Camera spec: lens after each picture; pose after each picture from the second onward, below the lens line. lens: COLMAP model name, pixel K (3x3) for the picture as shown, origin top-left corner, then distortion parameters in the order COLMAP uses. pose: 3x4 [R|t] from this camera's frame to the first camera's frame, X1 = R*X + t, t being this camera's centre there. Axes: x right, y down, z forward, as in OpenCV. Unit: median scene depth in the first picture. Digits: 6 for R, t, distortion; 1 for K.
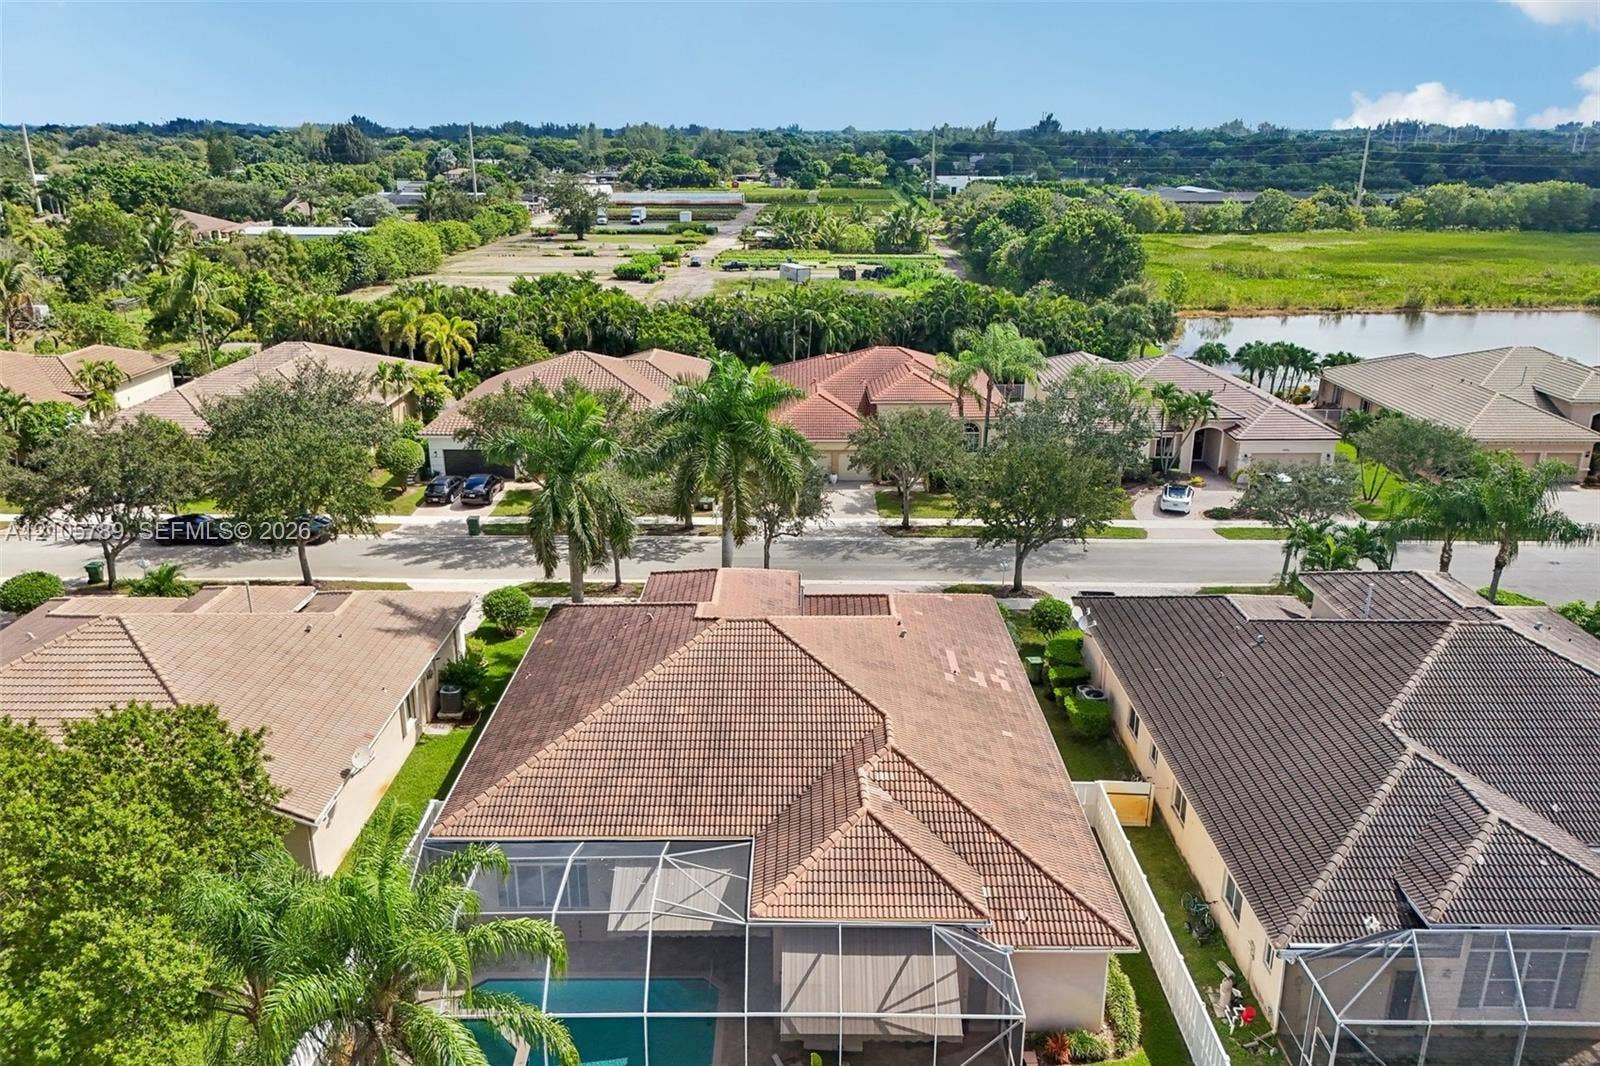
lens RADIAL K [[1167.6, 0, 803.1], [0, 1167.6, 525.9], [0, 0, 1]] dist [0.089925, -0.112878]
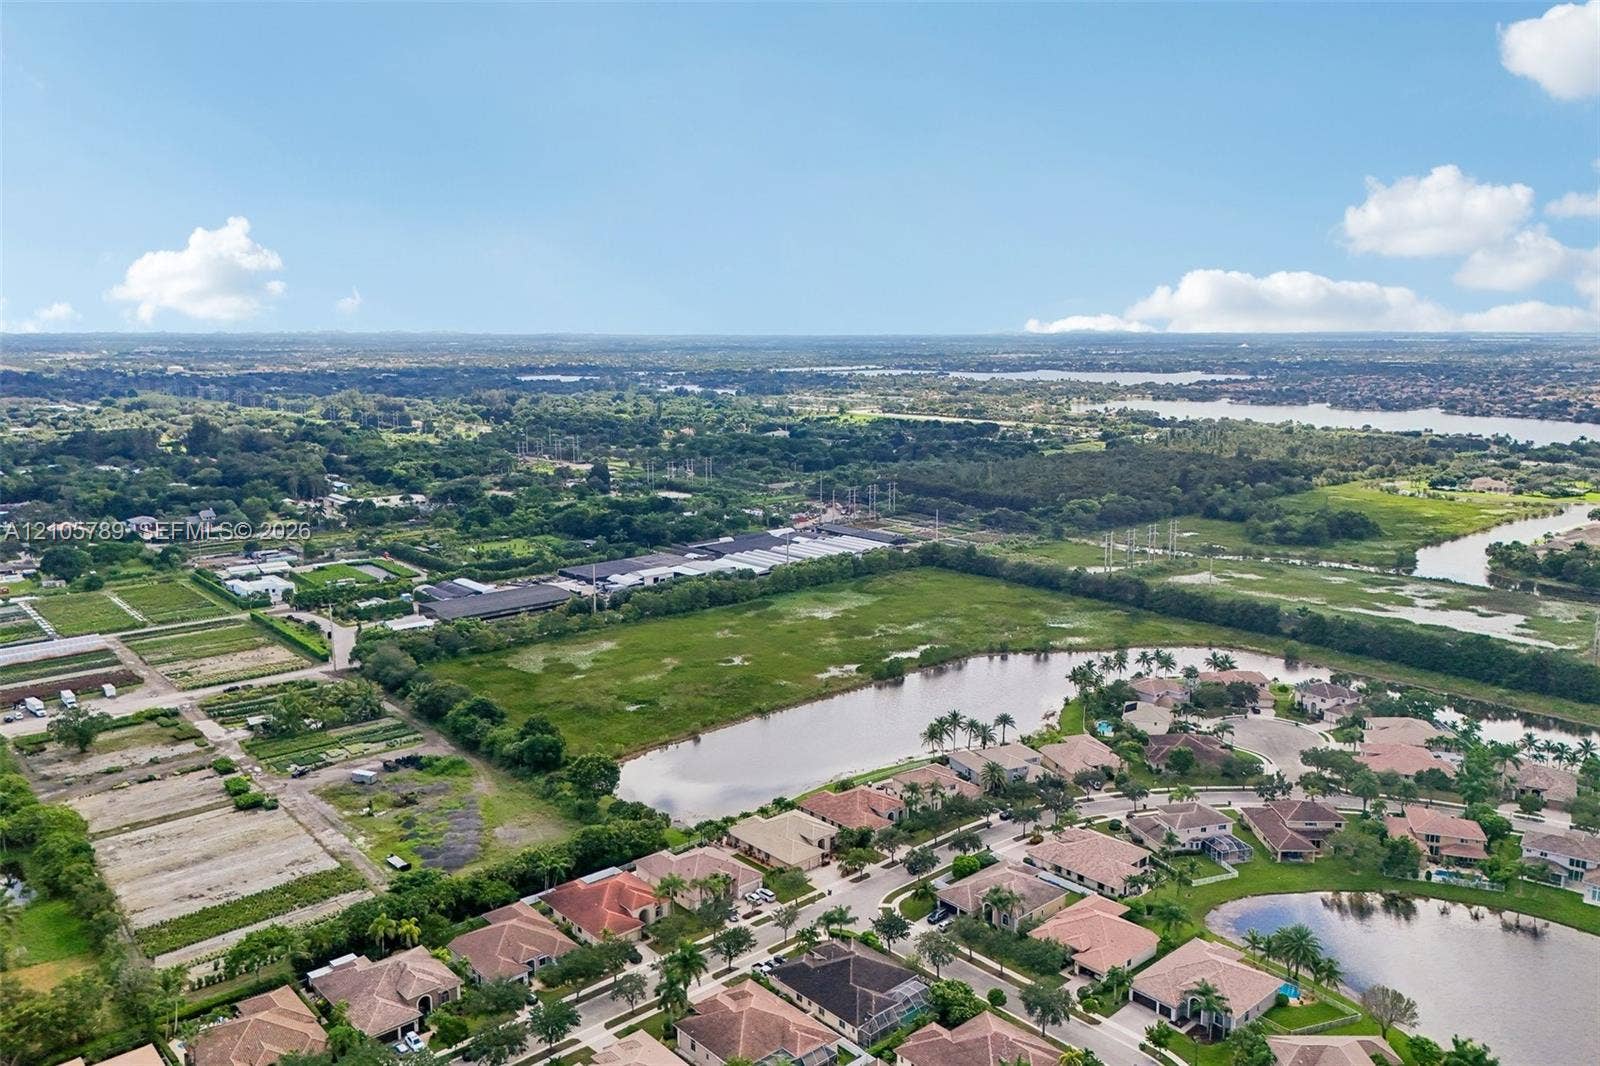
lens RADIAL K [[1167.6, 0, 803.1], [0, 1167.6, 525.9], [0, 0, 1]] dist [0.089925, -0.112878]
pose [[0.740337, -0.106764, 0.663703, -2.697488], [0.212026, 0.973998, -0.079829, -1.319646], [-0.637923, 0.199823, 0.743724, -2.942648]]
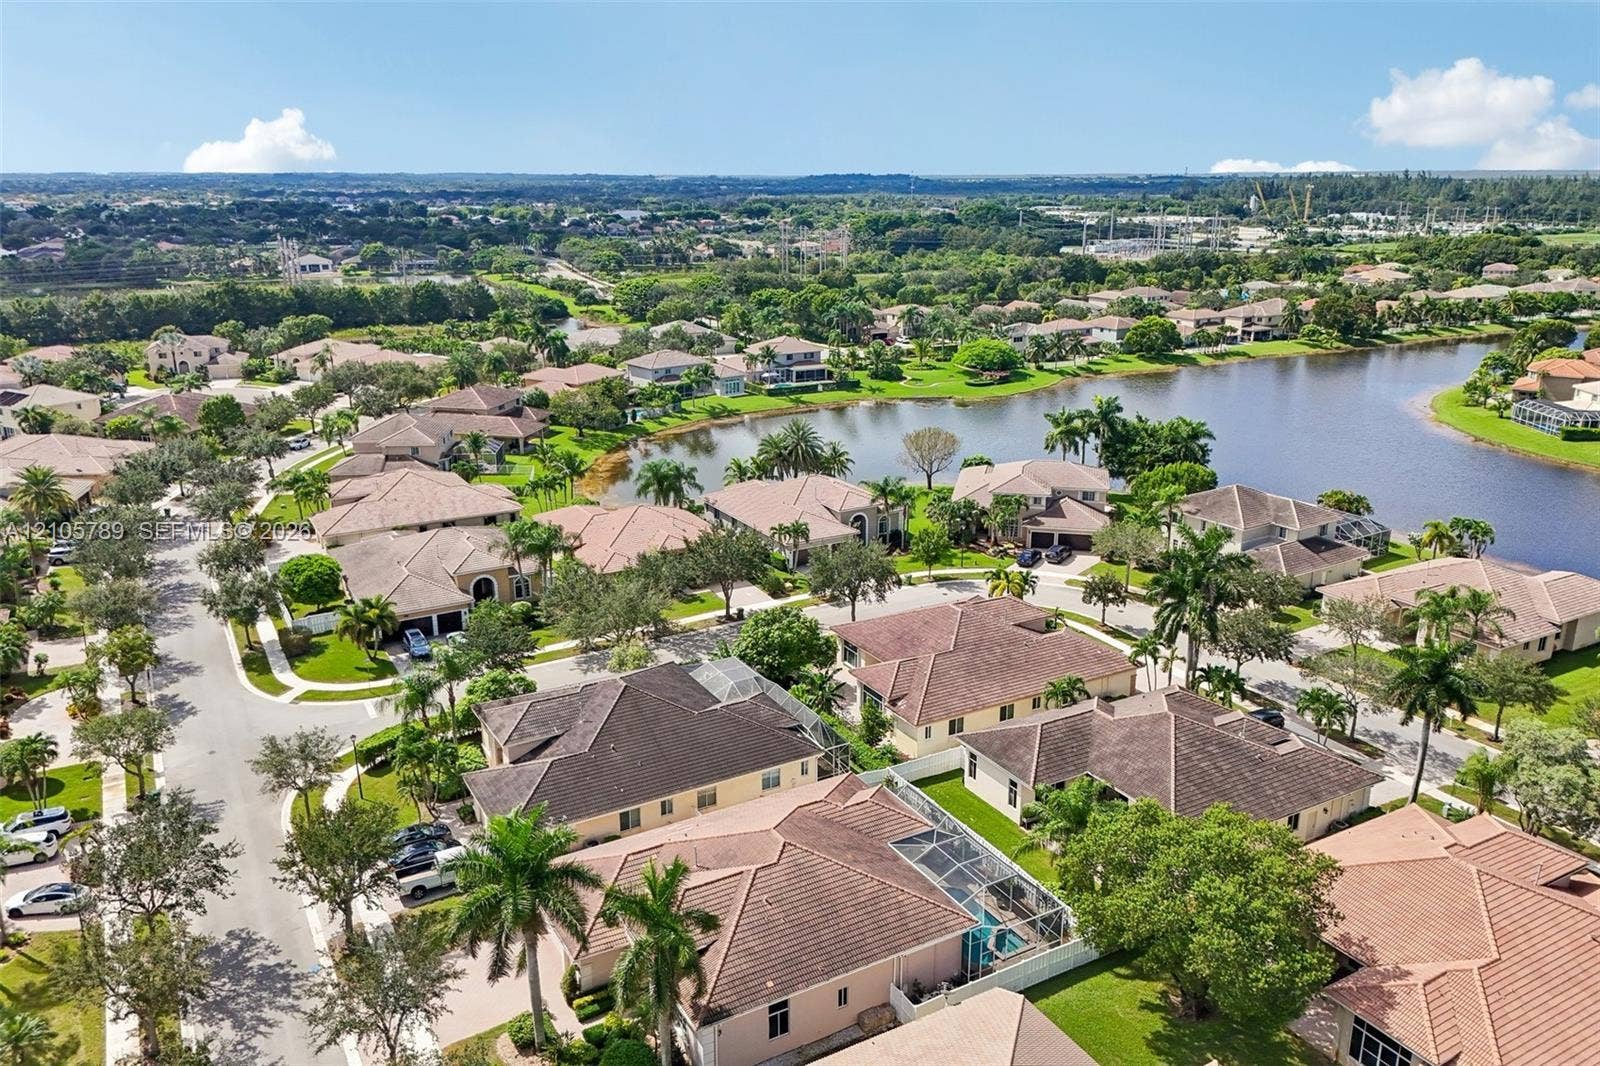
lens RADIAL K [[1178.3, 0, 813.5], [0, 1178.3, 535.5], [0, 0, 1]] dist [0.093509, -0.121208]
pose [[-0.505341, -0.253392, 0.824878, -1.280153], [0.275655, 0.858427, 0.432572, -0.941375], [-0.817707, 0.445978, -0.363949, 1.312022]]
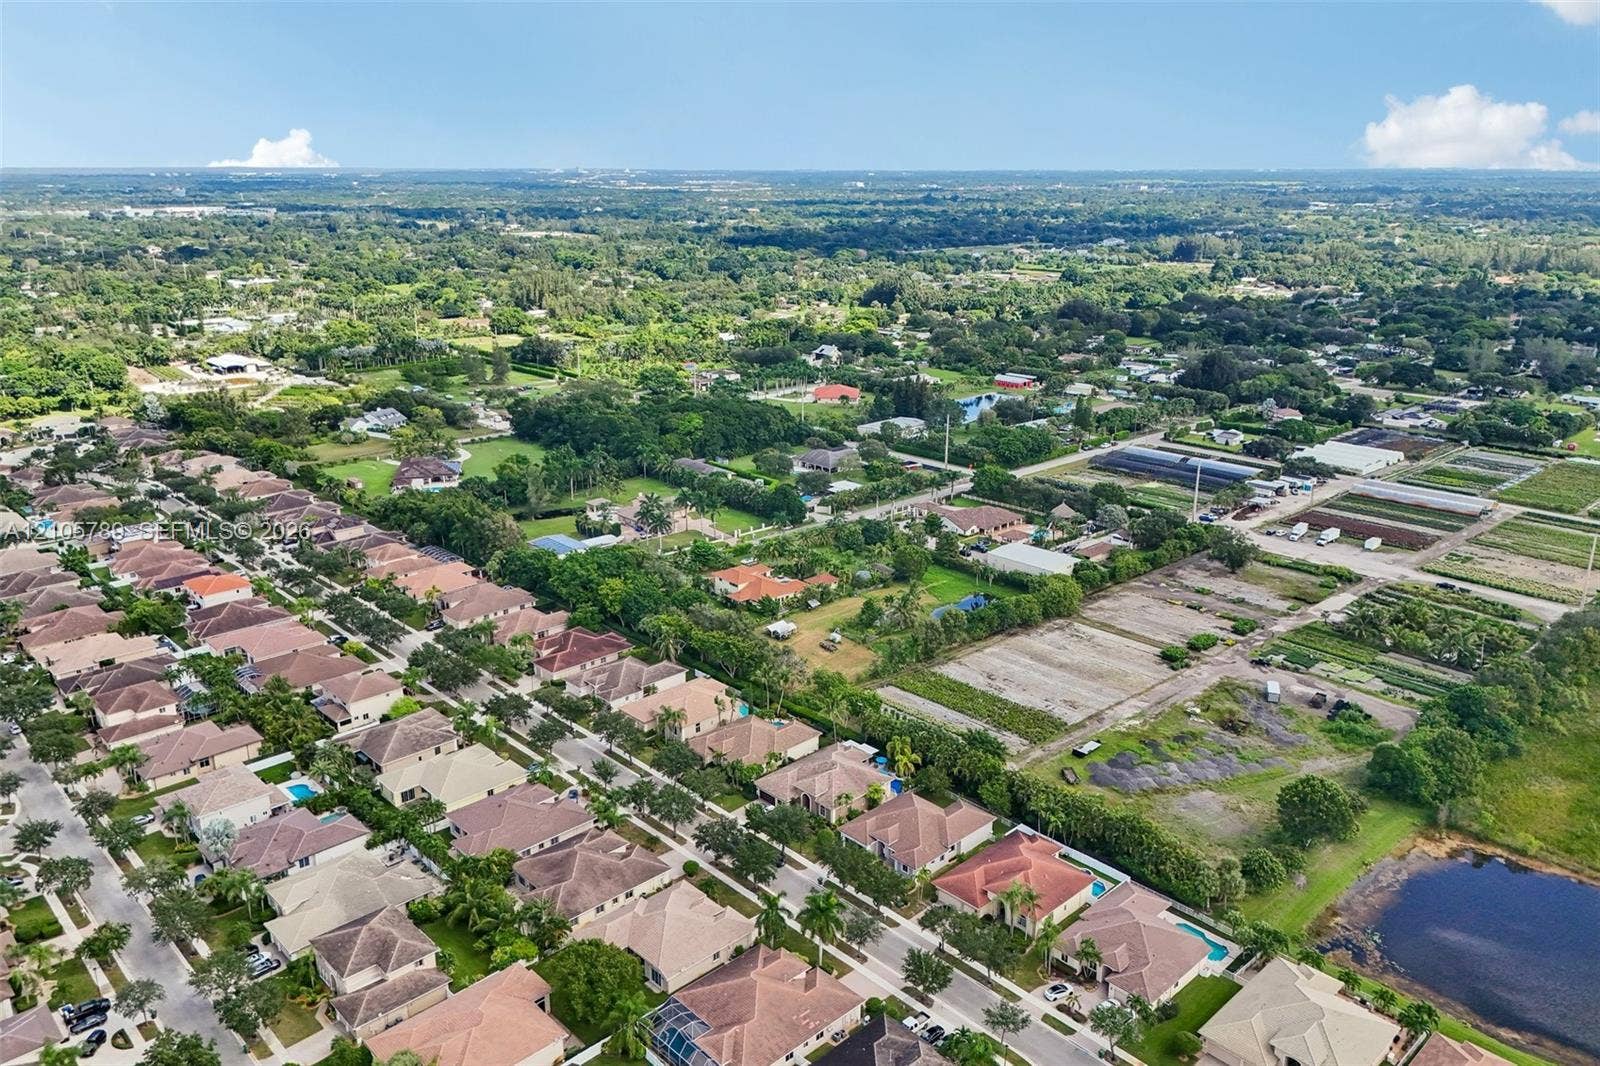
lens RADIAL K [[1178.3, 0, 813.5], [0, 1178.3, 535.5], [0, 0, 1]] dist [0.093509, -0.121208]
pose [[0.694976, 0.219740, -0.684633, 2.442821], [-0.235220, 0.969248, 0.072316, -1.664848], [0.679470, 0.110782, 0.725292, -1.923014]]
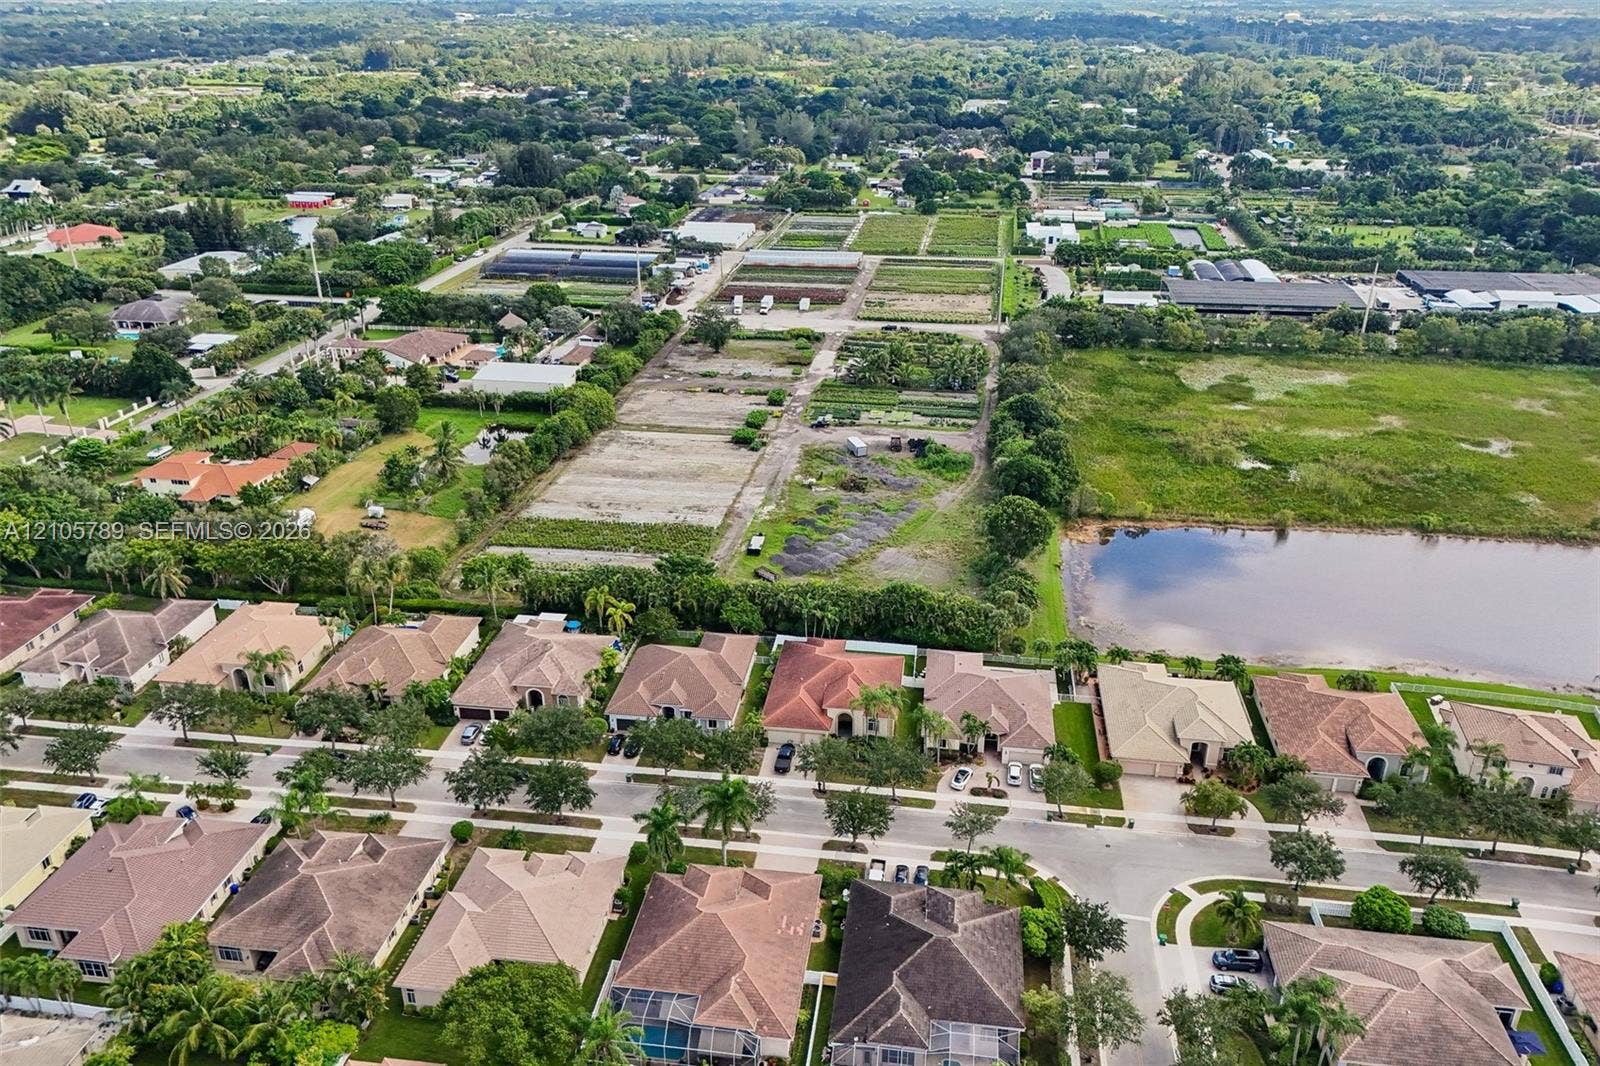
lens RADIAL K [[1178.3, 0, 813.5], [0, 1178.3, 535.5], [0, 0, 1]] dist [0.093509, -0.121208]
pose [[0.991470, 0.059503, -0.115962, 0.493499], [-0.046372, 0.992533, 0.112815, -1.199479], [0.121809, -0.106475, 0.986826, -1.853999]]
